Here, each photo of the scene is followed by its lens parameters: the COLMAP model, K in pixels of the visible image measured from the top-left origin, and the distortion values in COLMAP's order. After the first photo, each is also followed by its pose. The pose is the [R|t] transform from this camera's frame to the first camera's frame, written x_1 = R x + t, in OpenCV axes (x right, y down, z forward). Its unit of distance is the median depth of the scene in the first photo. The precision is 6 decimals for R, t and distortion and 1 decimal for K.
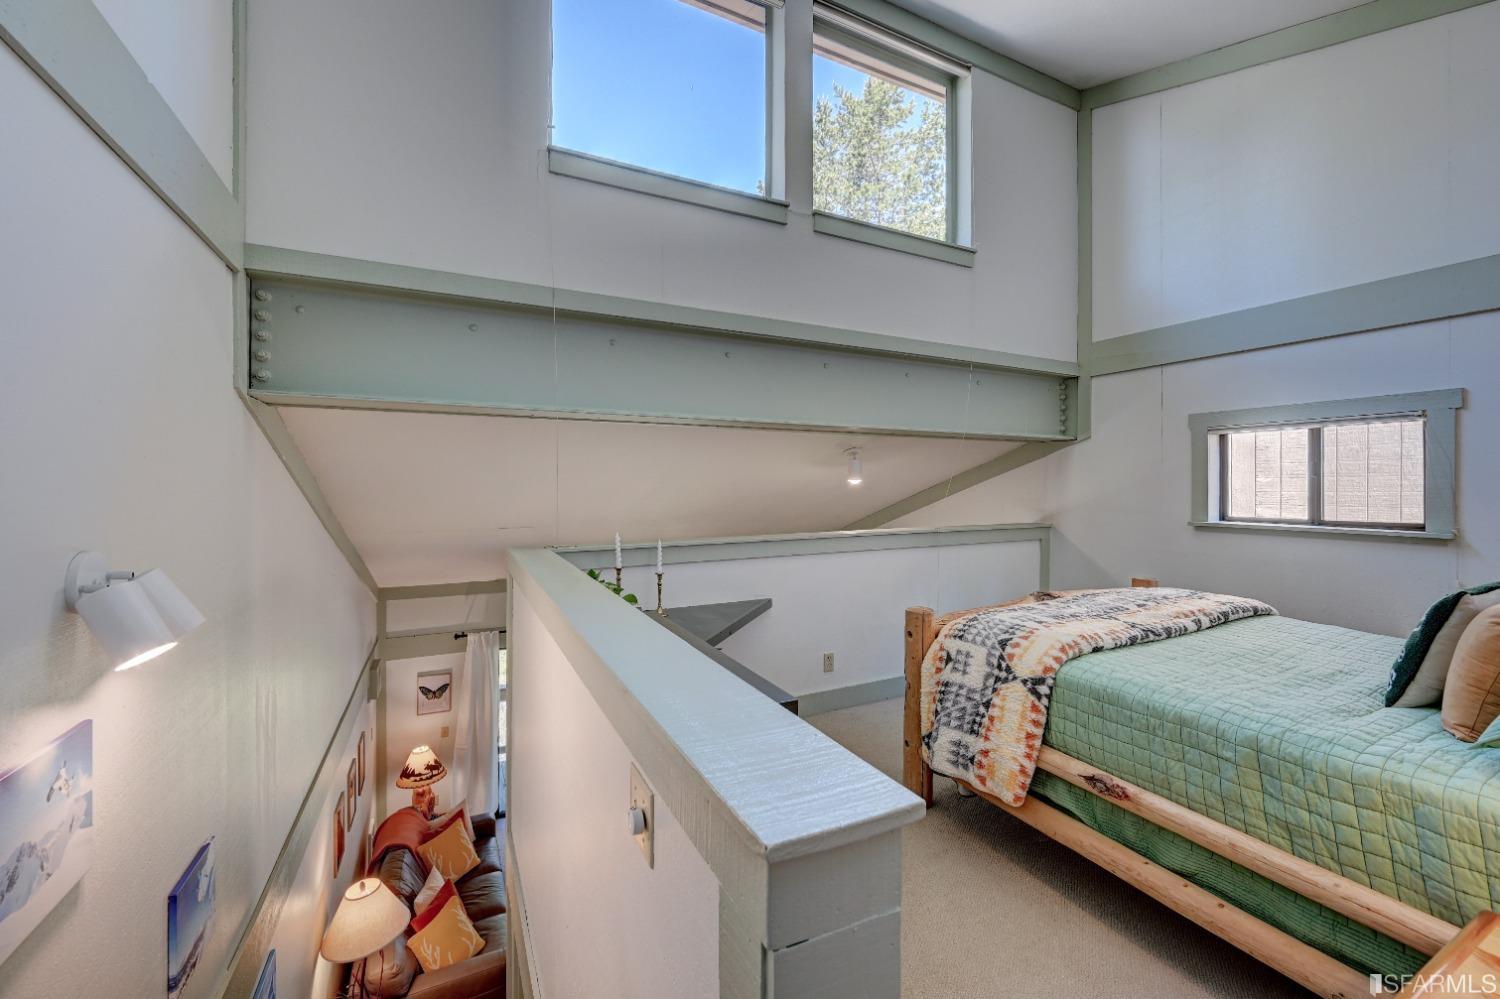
lens RADIAL K [[606.2, 0, 755.4], [0, 606.2, 495.5], [0, 0, 1]] dist [0.001002, -0.000507]
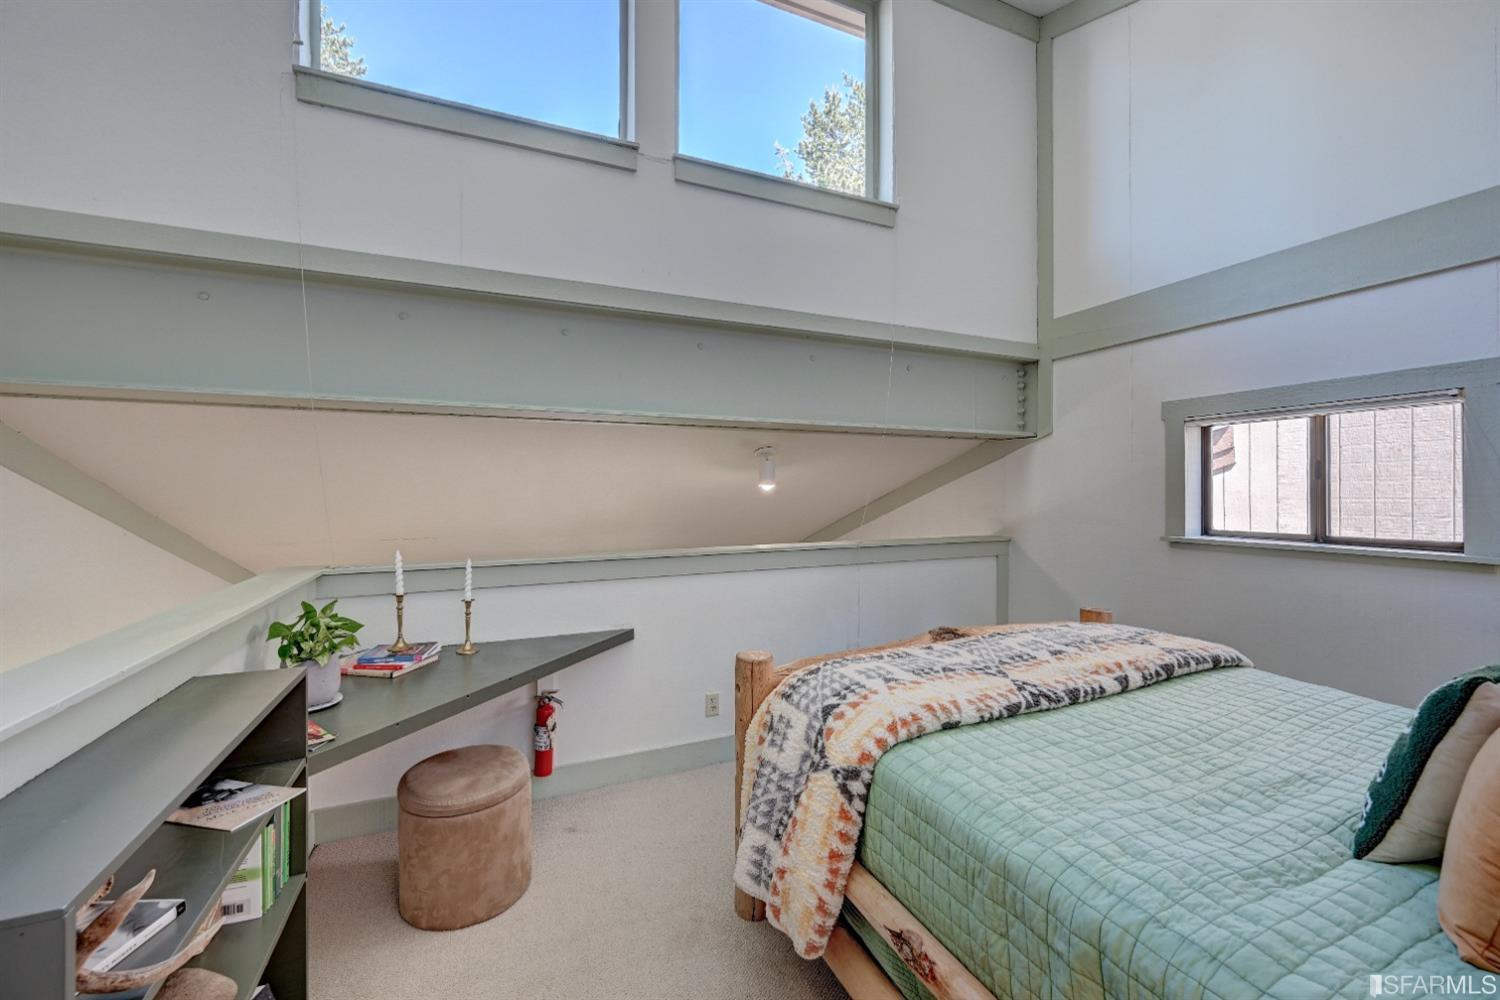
lens RADIAL K [[615.3, 0, 750.0], [0, 615.3, 500.0], [0, 0, 1]] dist [-0.002082, 0.000389]
pose [[0.998621, -0.000457, -0.052492, 0.349081], [0.000254, 0.999992, -0.003886, -0.002625], [0.052494, 0.003867, 0.998614, 0.264379]]
